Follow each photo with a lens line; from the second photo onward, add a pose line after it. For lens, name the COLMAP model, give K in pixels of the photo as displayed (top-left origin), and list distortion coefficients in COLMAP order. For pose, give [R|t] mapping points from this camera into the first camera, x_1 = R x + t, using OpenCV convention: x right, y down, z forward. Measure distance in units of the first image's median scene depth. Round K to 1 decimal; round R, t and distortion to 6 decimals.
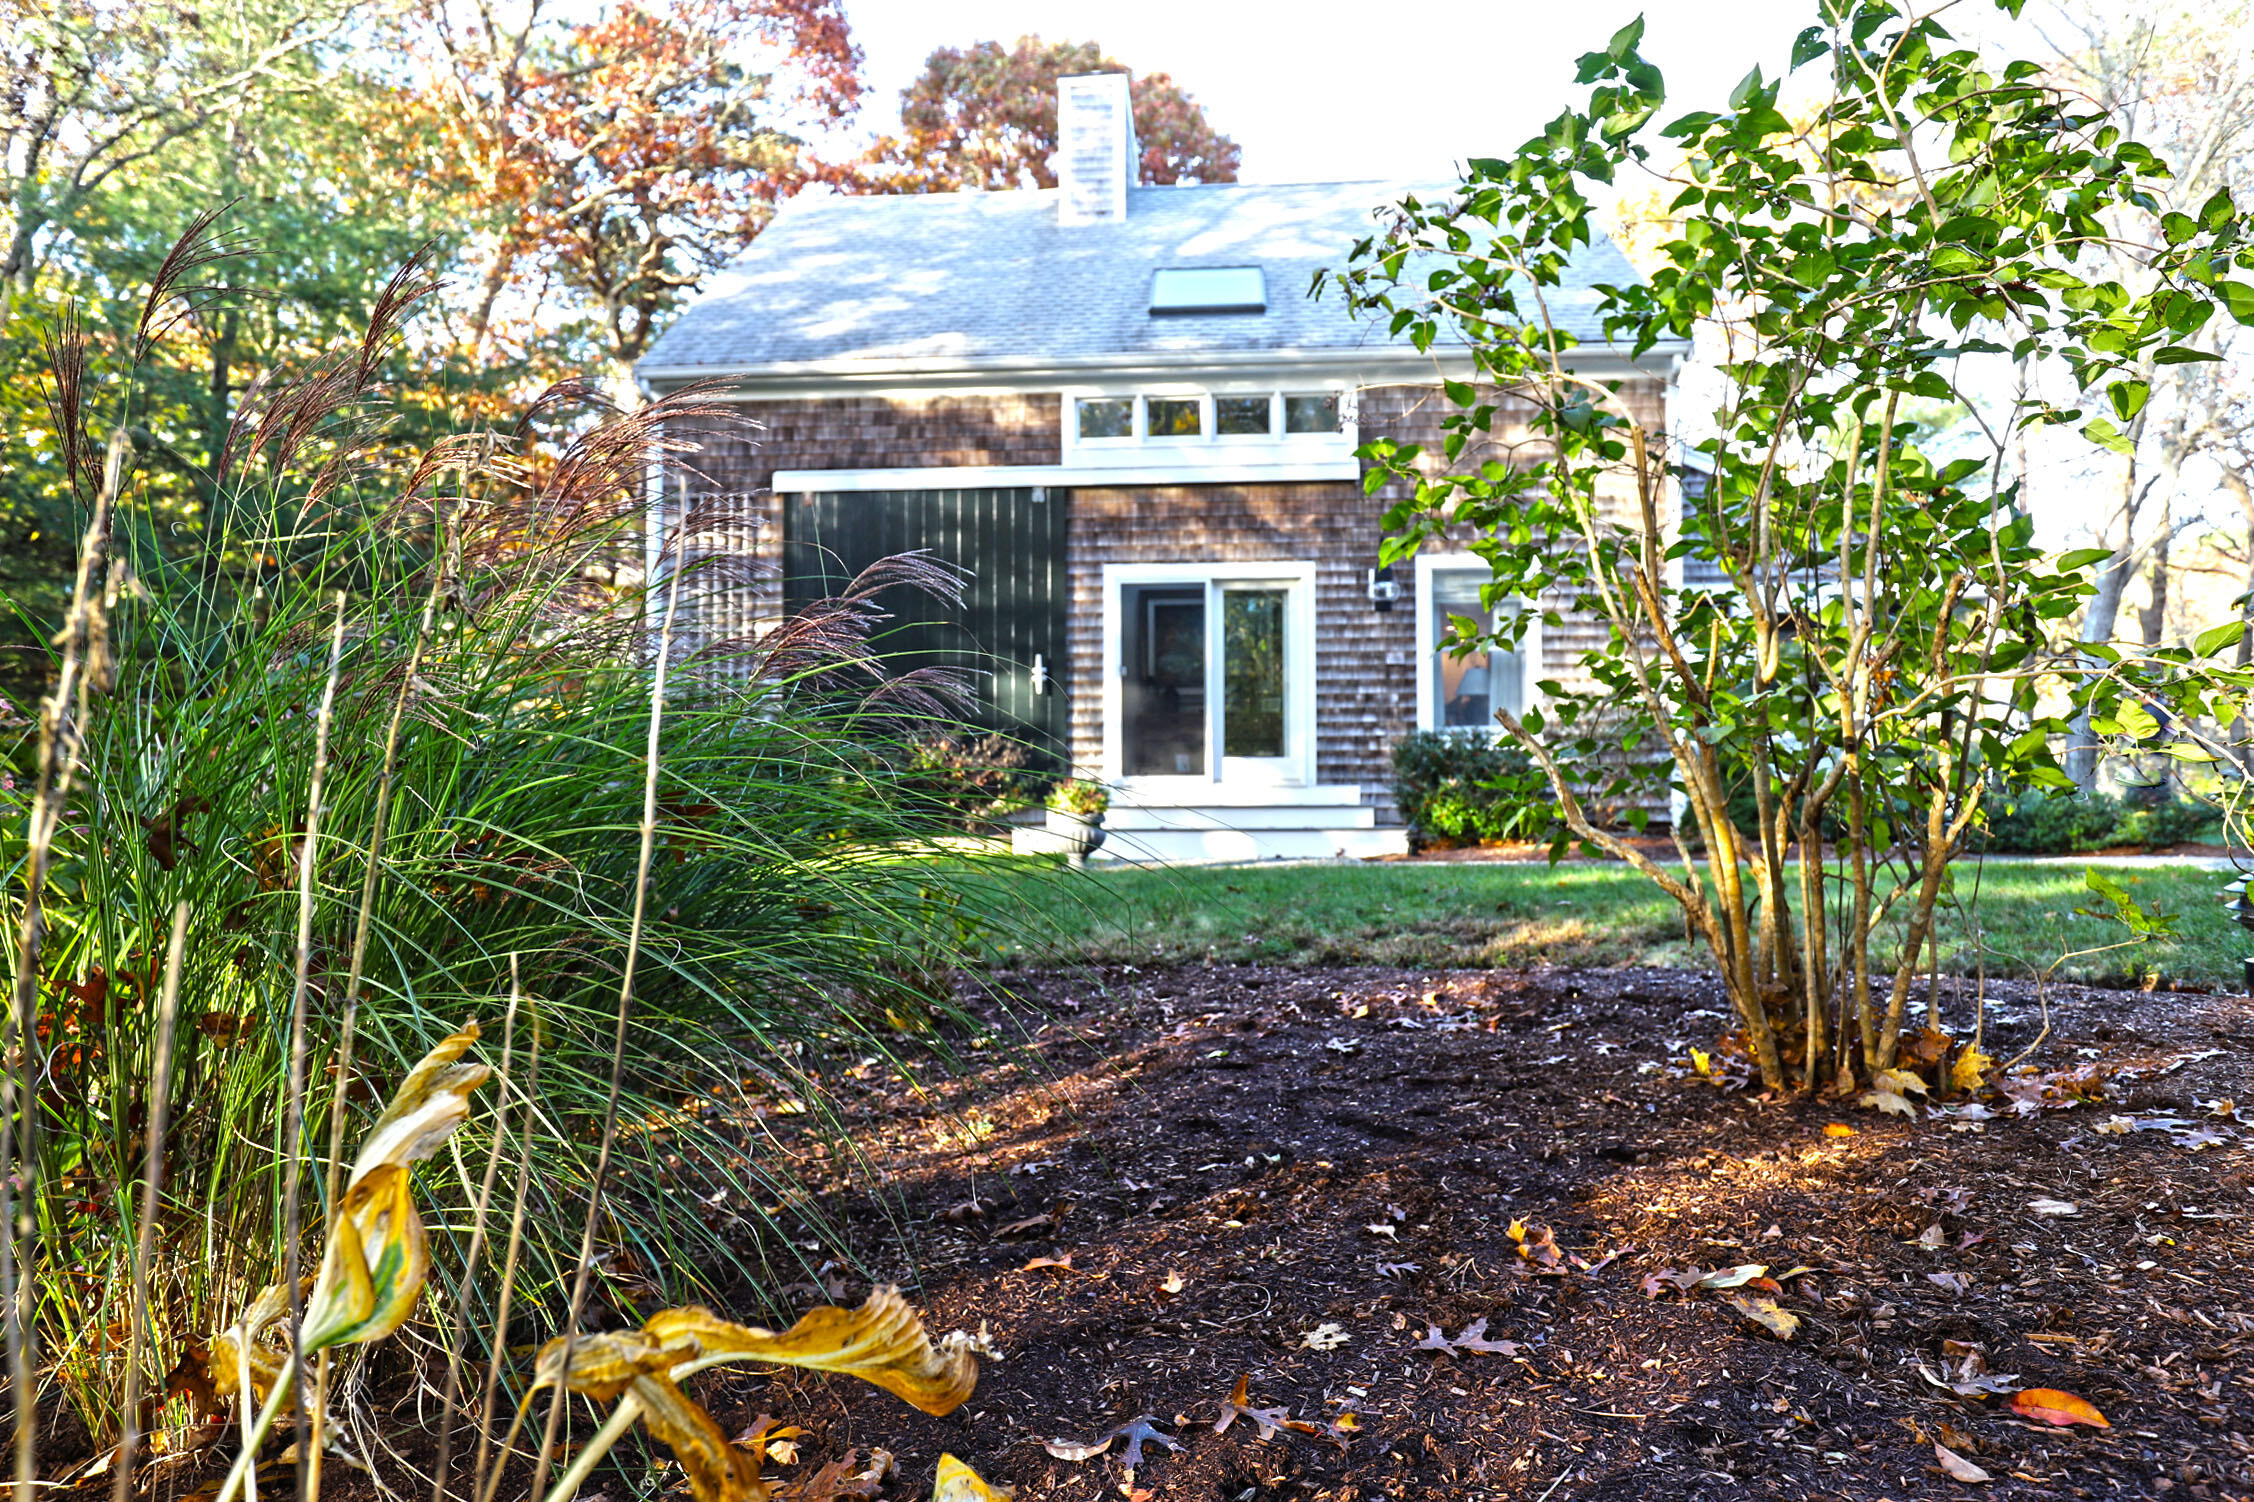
lens RADIAL K [[1301.5, 0, 1128.9], [0, 1301.5, 752.1], [0, 0, 1]] dist [-0.006372, -0.000538]
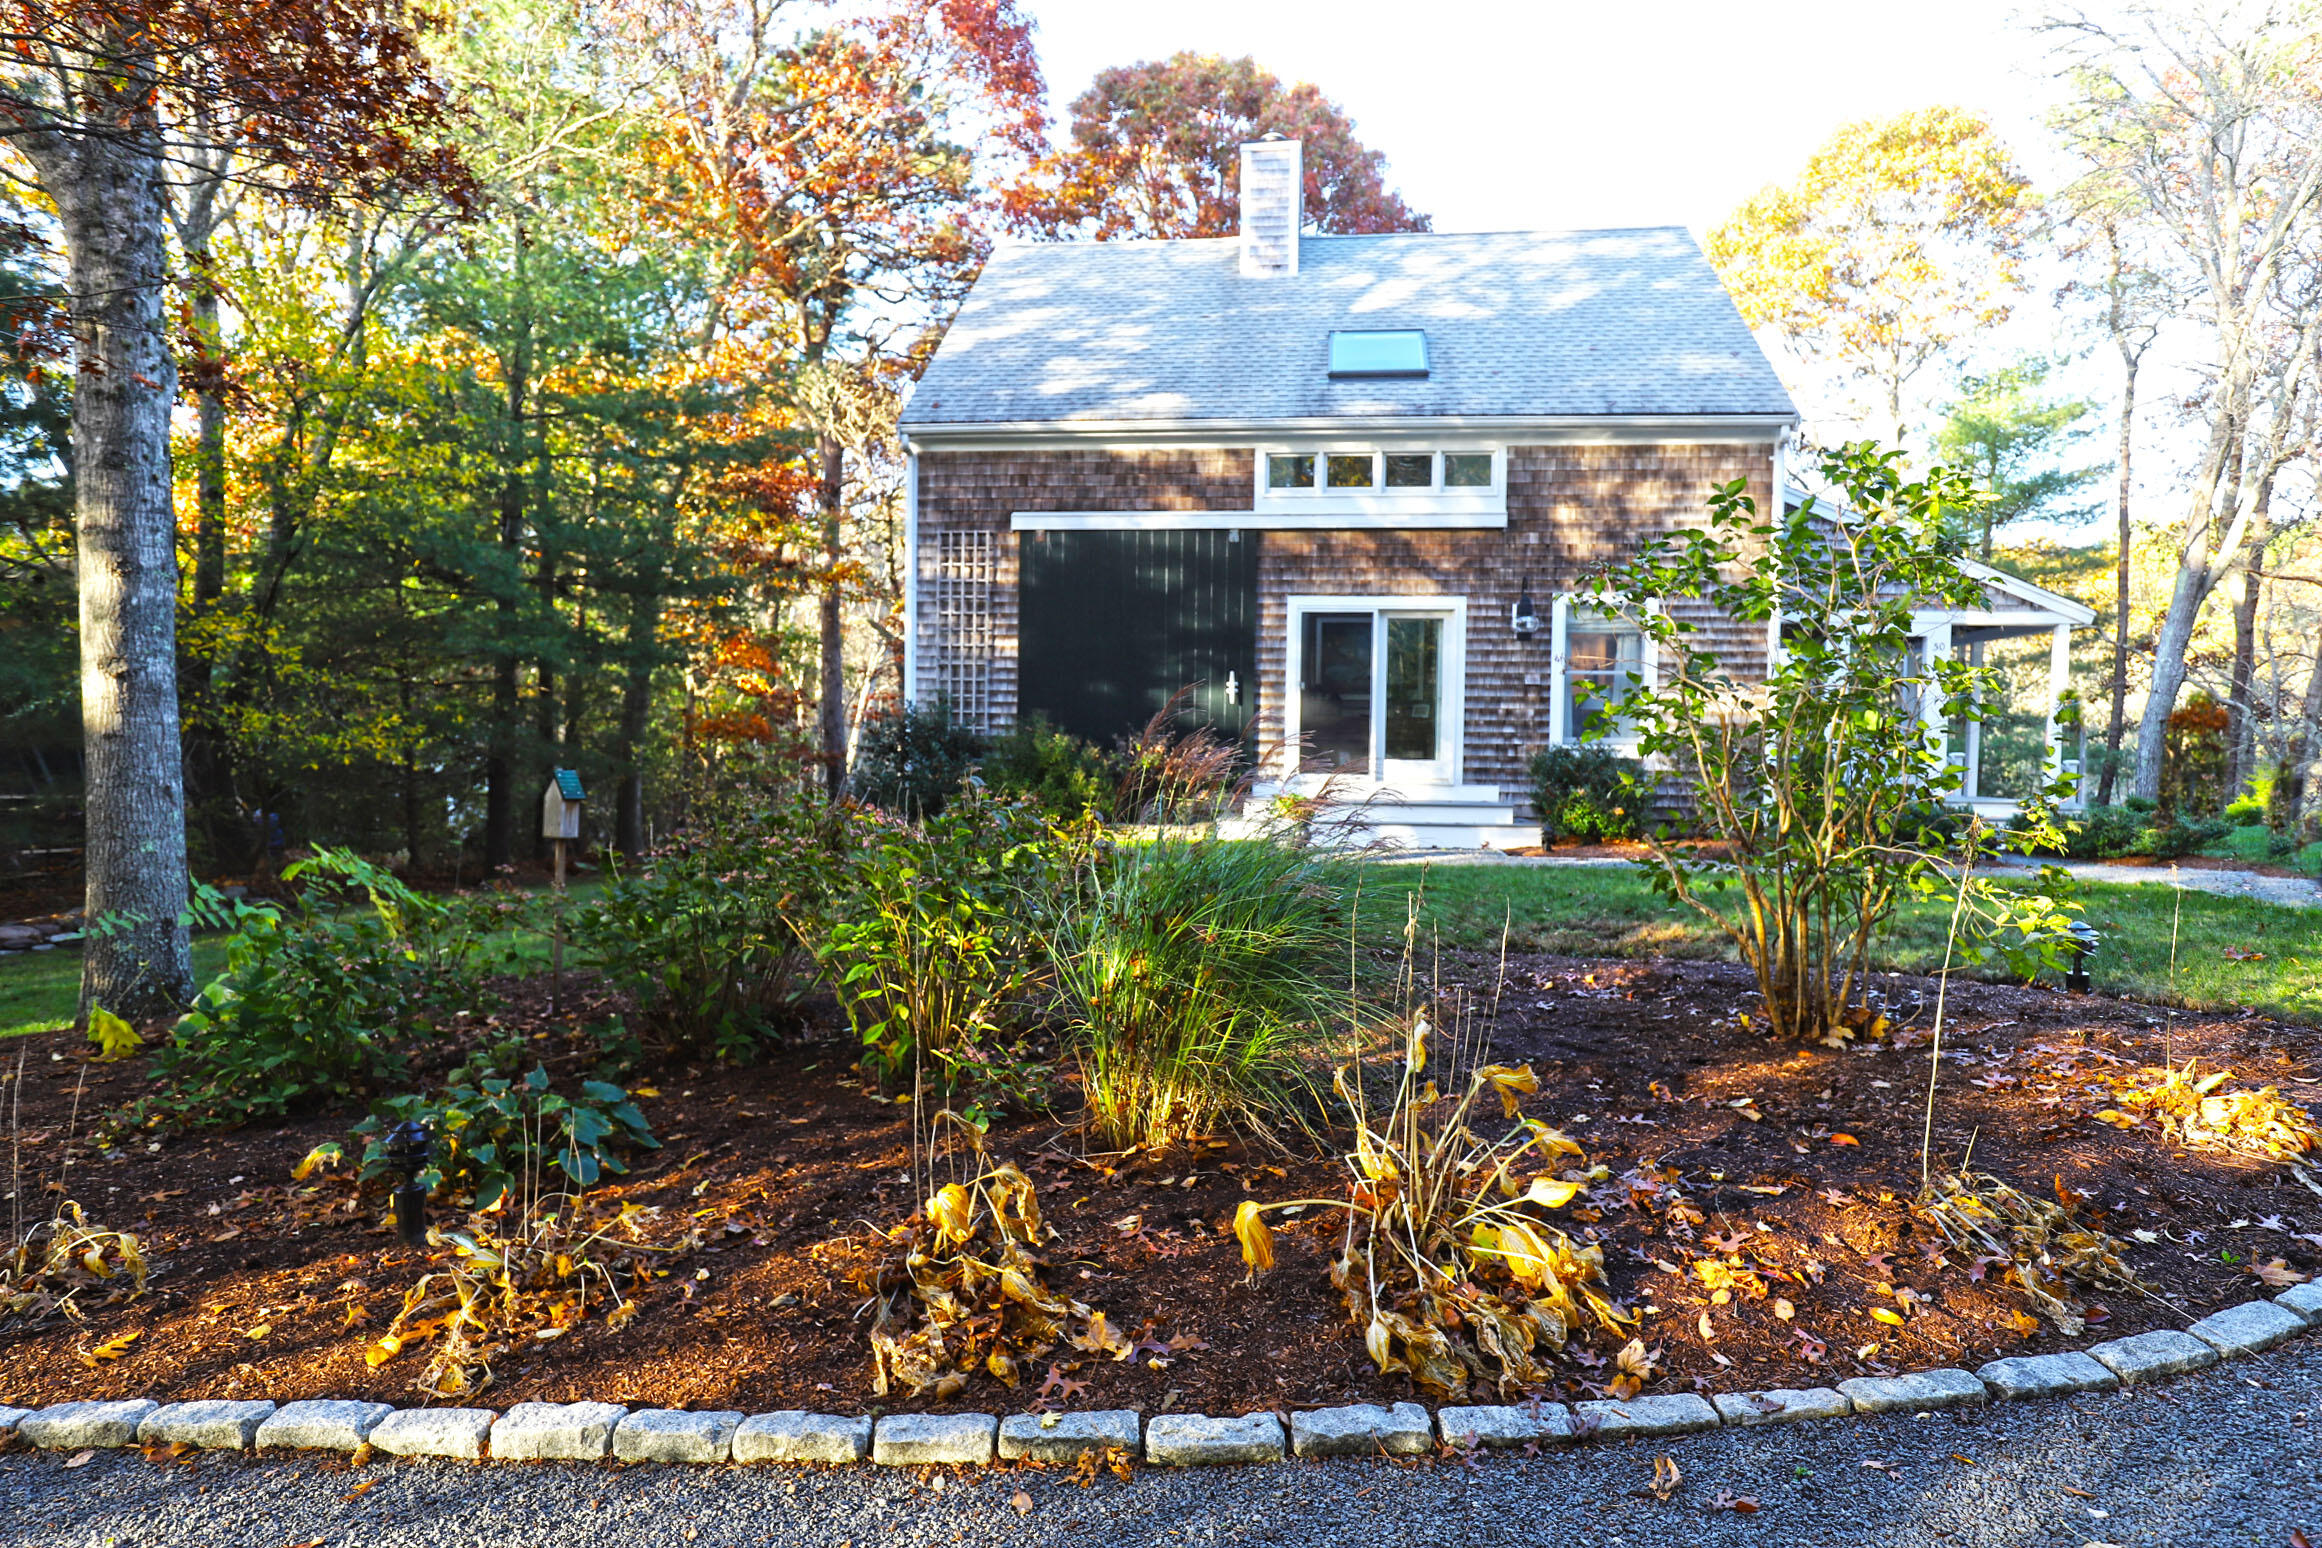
lens RADIAL K [[1340.8, 0, 1159.4], [0, 1340.8, 772.7], [0, 0, 1]] dist [-0.006372, -0.000538]
pose [[0.999041, 0.019854, -0.039015, -0.086355], [-0.017380, 0.997877, 0.062770, -0.057549], [0.040178, -0.062031, 0.997265, -0.240655]]
